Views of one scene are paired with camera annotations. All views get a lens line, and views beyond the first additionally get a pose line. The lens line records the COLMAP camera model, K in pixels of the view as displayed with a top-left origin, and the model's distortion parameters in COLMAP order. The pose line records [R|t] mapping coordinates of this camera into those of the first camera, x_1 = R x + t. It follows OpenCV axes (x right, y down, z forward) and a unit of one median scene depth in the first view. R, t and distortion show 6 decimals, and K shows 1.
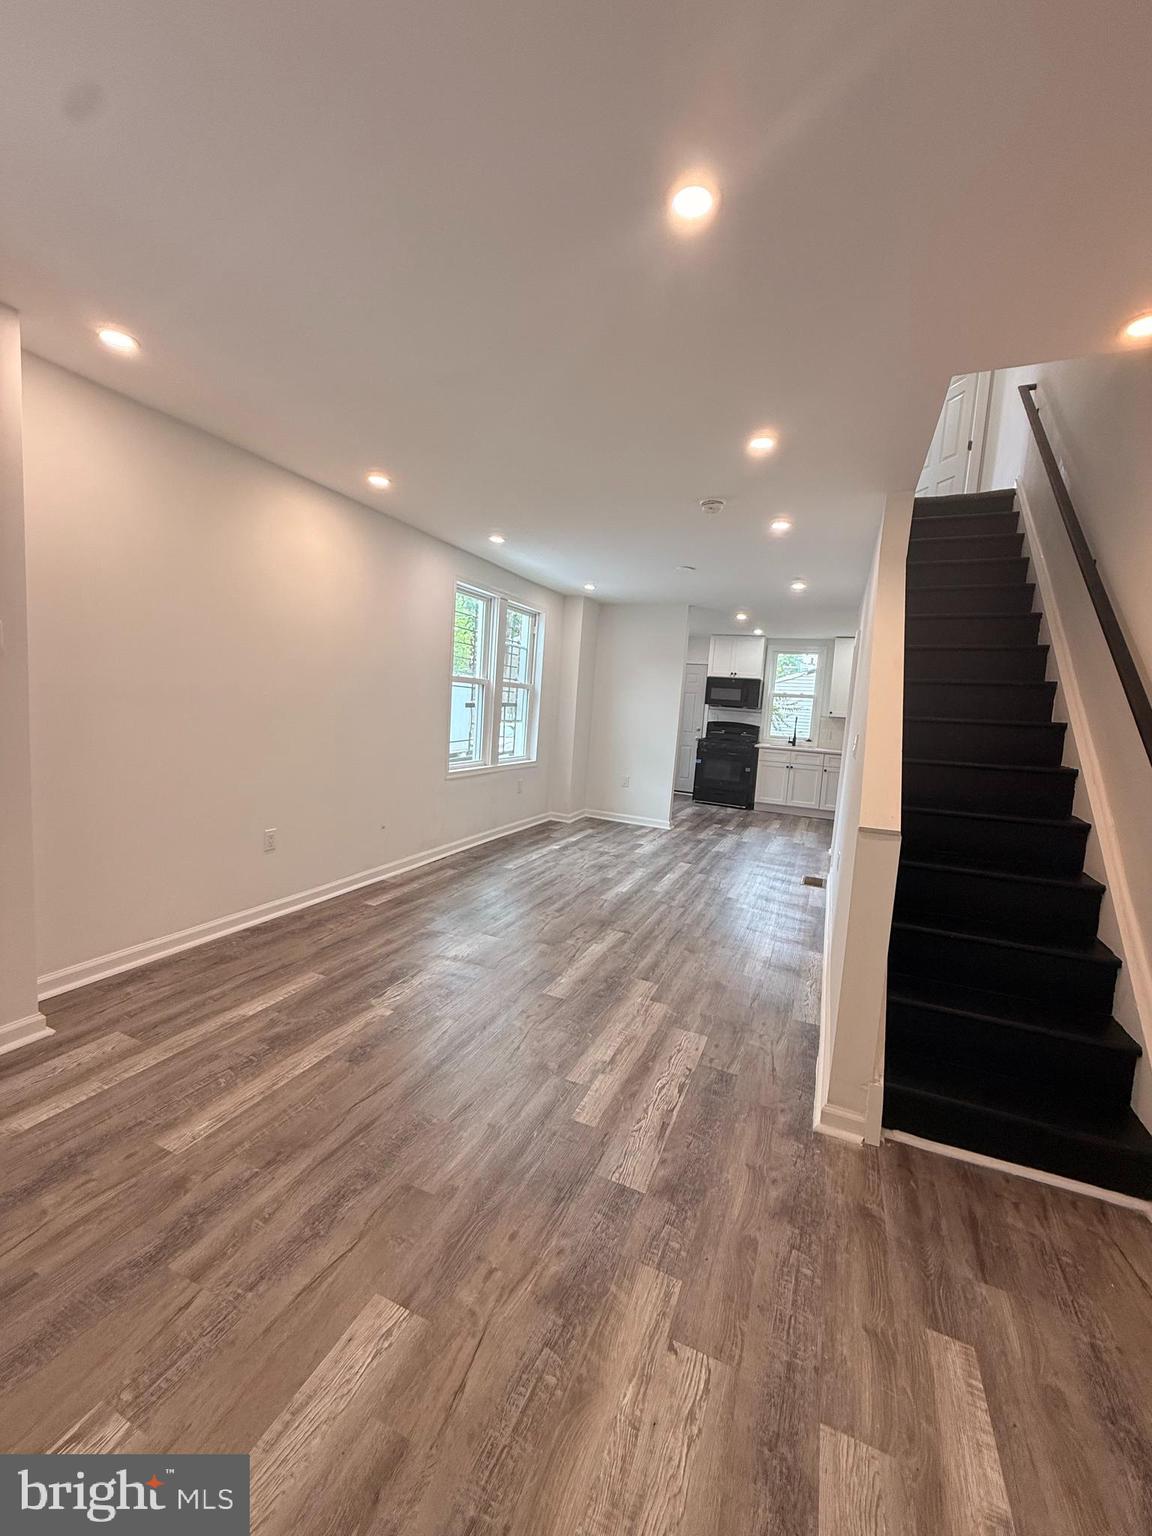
lens RADIAL K [[615.8, 0, 576.8], [0, 615.8, 769.7], [0, 0, 1]] dist [0.000229, 0.000862]
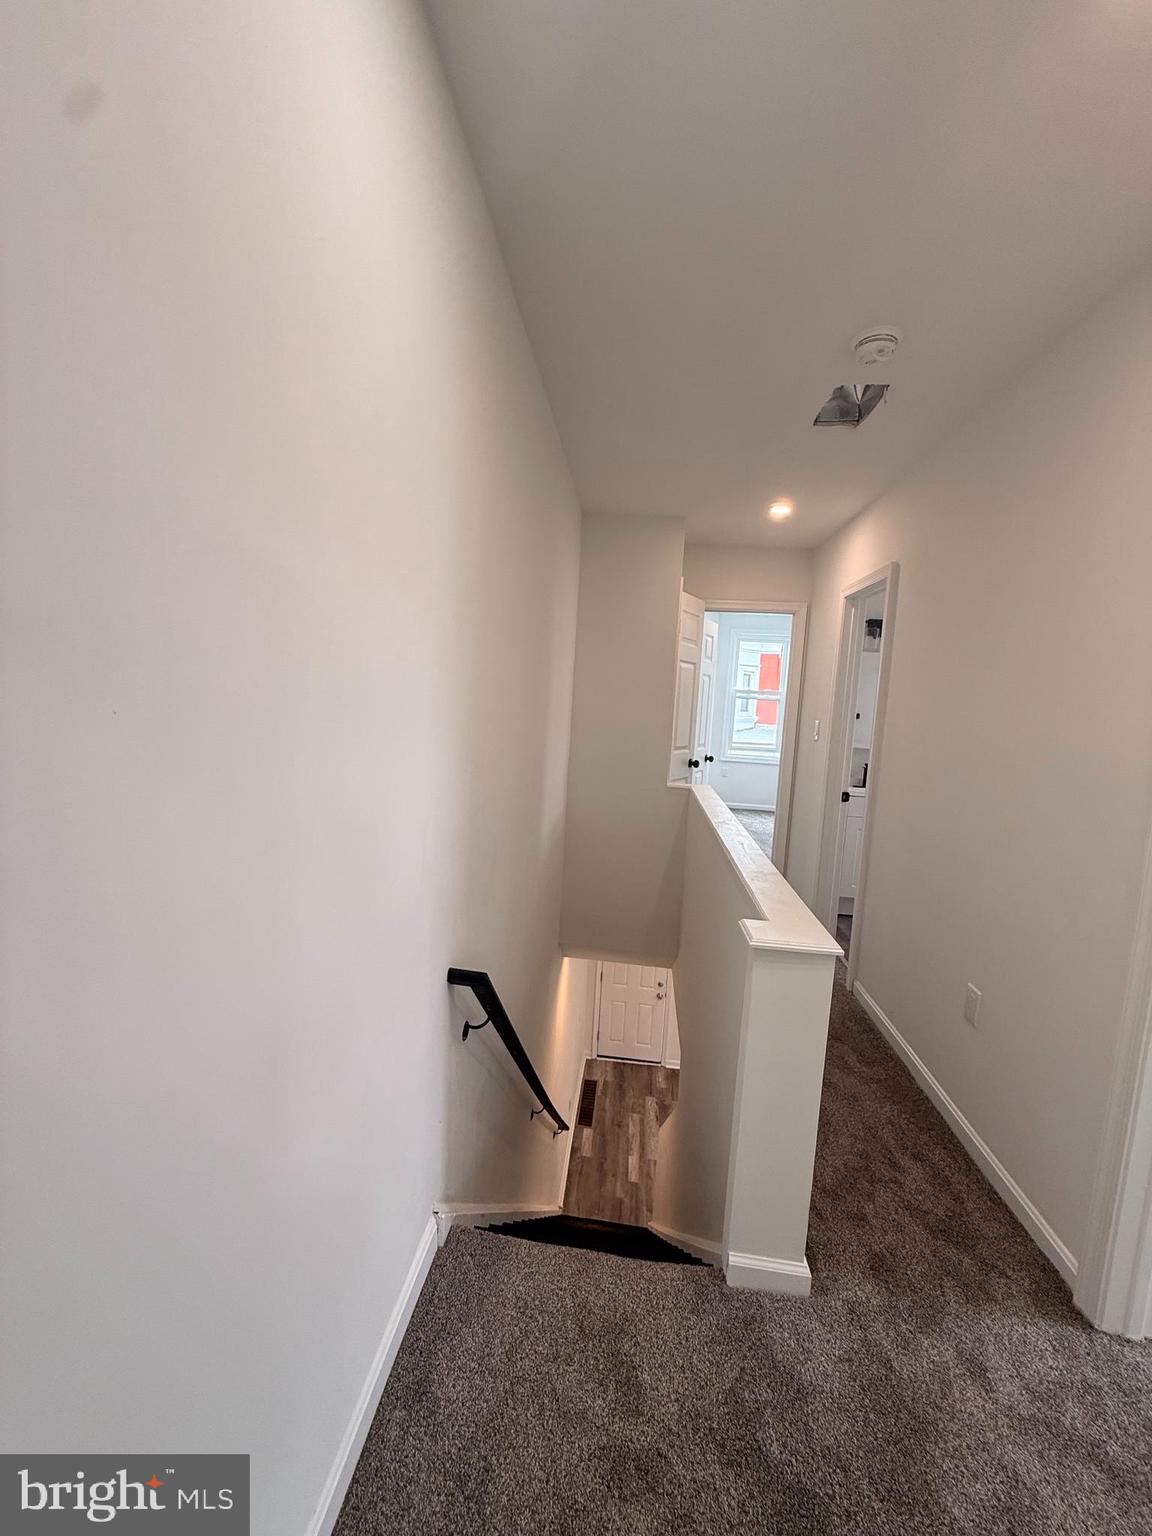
lens RADIAL K [[615.8, 0, 573.7], [0, 615.8, 768.6], [0, 0, 1]] dist [0.000229, 0.000862]
pose [[-0.948878, -0.074576, -0.306707, 1.722060], [-0.141828, 0.968808, 0.203214, -1.781472], [0.281985, 0.236325, -0.929858, 2.854353]]
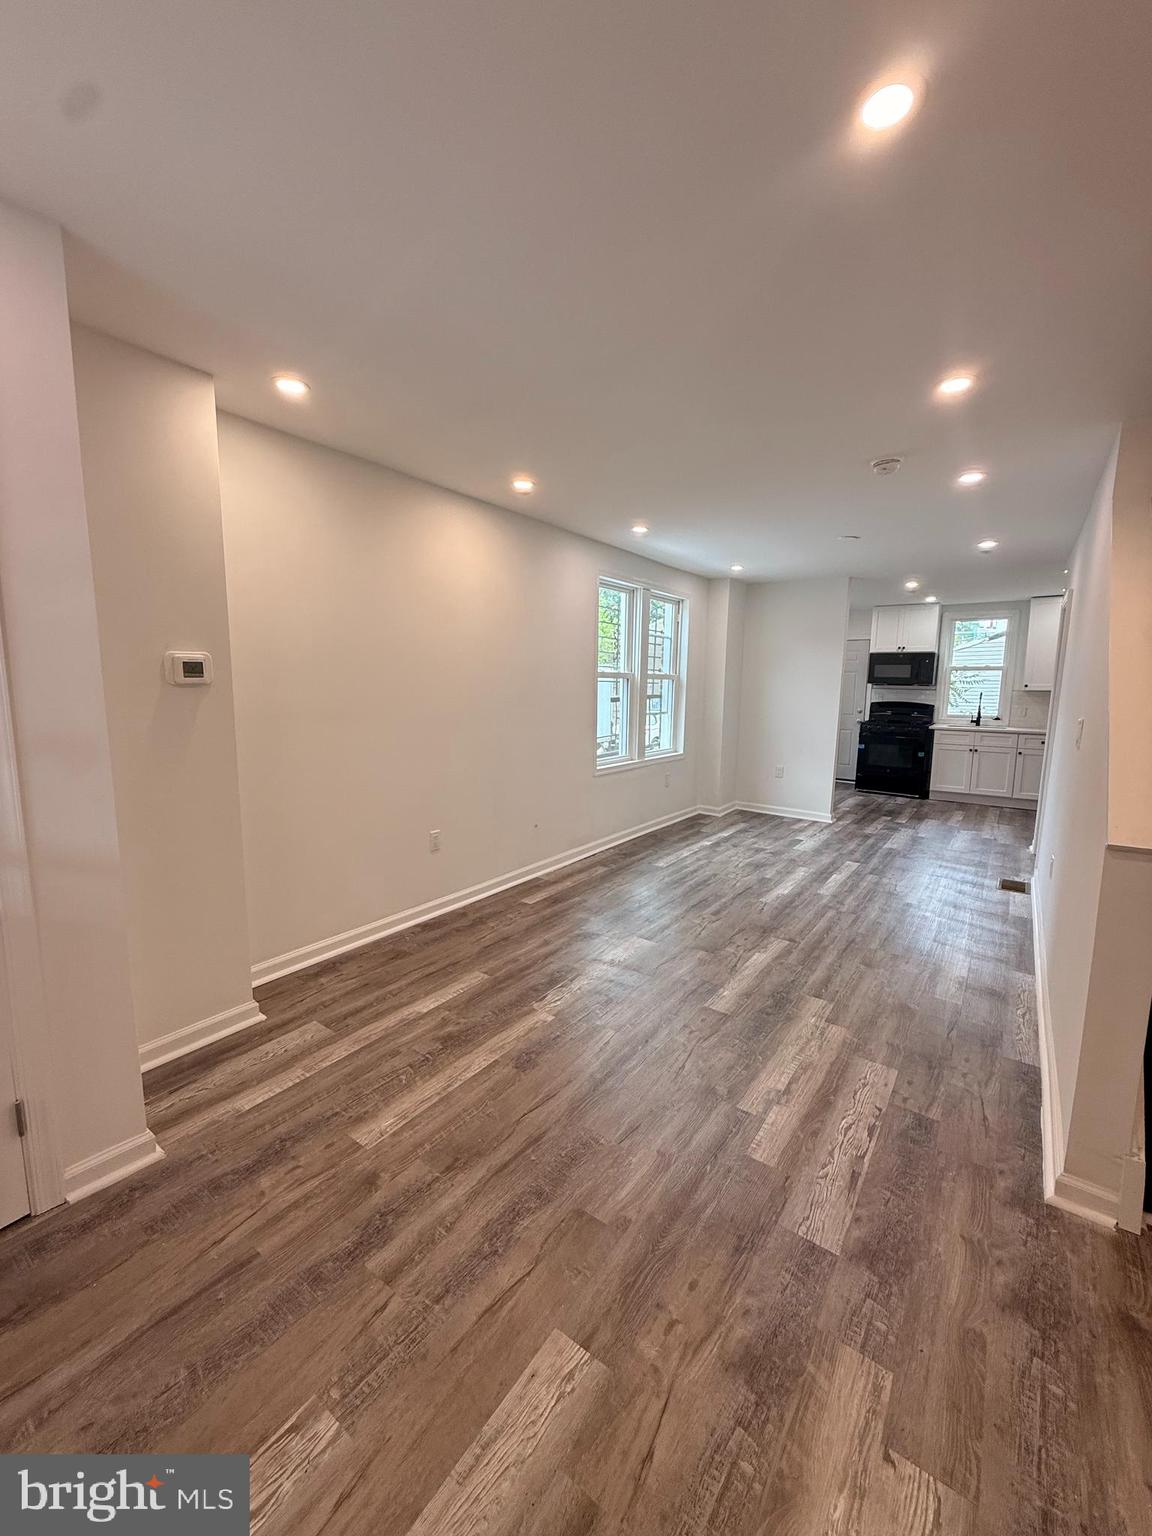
lens RADIAL K [[615.8, 0, 575.9], [0, 615.8, 769.7], [0, 0, 1]] dist [0.000229, 0.000862]
pose [[0.973616, -0.022277, -0.227102, -0.035415], [0.027443, 0.999431, 0.019614, -0.038274], [0.226536, -0.025329, 0.973673, 0.051451]]
